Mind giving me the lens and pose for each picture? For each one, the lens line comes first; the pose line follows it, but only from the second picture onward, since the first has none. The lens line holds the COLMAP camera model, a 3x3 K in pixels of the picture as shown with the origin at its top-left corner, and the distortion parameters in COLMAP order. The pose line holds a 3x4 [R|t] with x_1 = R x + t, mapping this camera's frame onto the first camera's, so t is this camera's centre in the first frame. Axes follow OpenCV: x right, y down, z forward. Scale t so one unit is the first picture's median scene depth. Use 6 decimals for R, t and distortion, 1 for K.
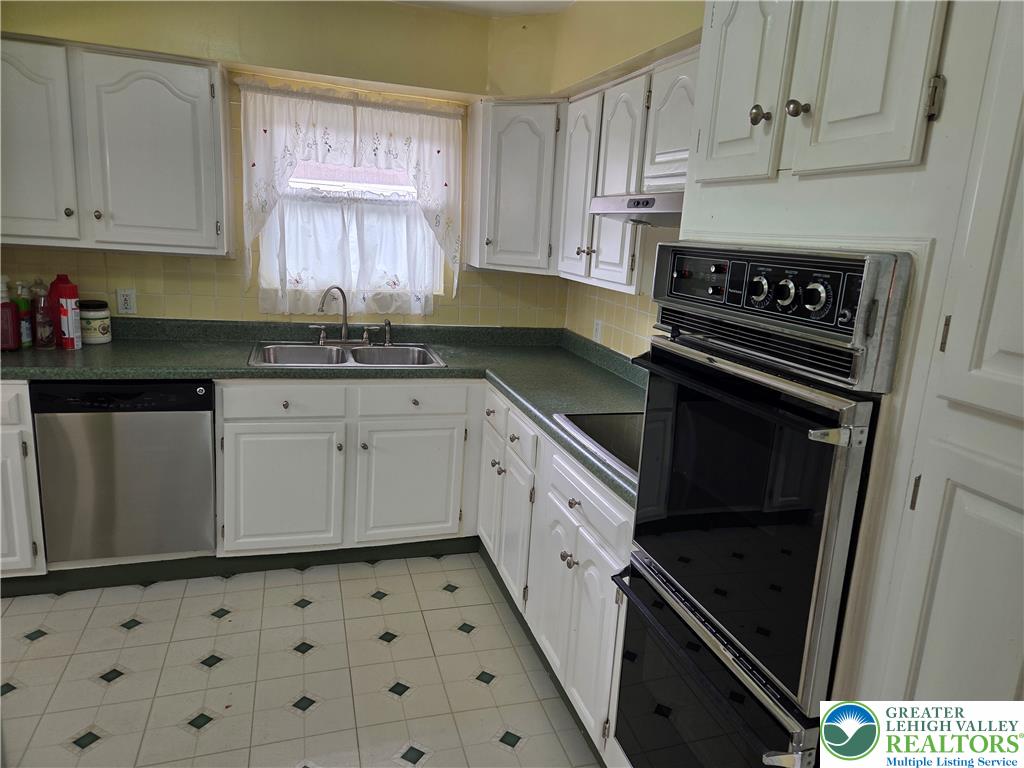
lens RADIAL K [[687.8, 0, 525.7], [0, 687.8, 376.7], [0, 0, 1]] dist [0.073601, -0.058687]
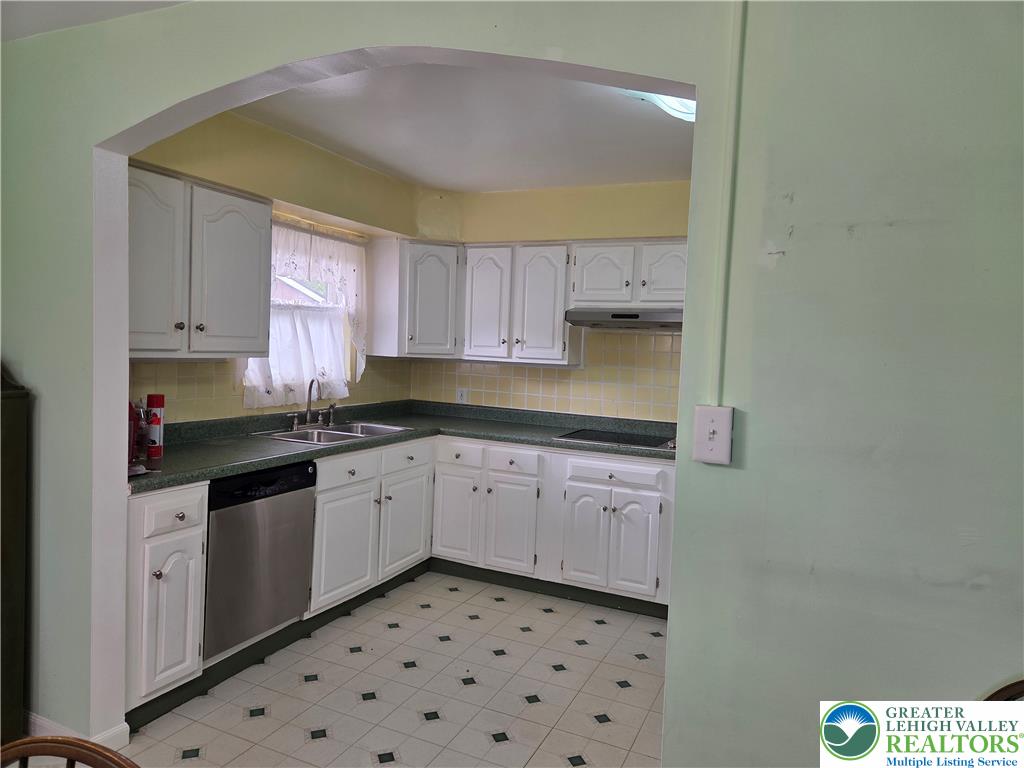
lens RADIAL K [[687.8, 0, 525.7], [0, 687.8, 376.7], [0, 0, 1]] dist [0.073601, -0.058687]
pose [[0.679898, -0.076342, 0.729322, -0.948686], [0.161464, 0.985743, -0.047338, -0.018679], [-0.715310, 0.149944, 0.682531, -0.086756]]
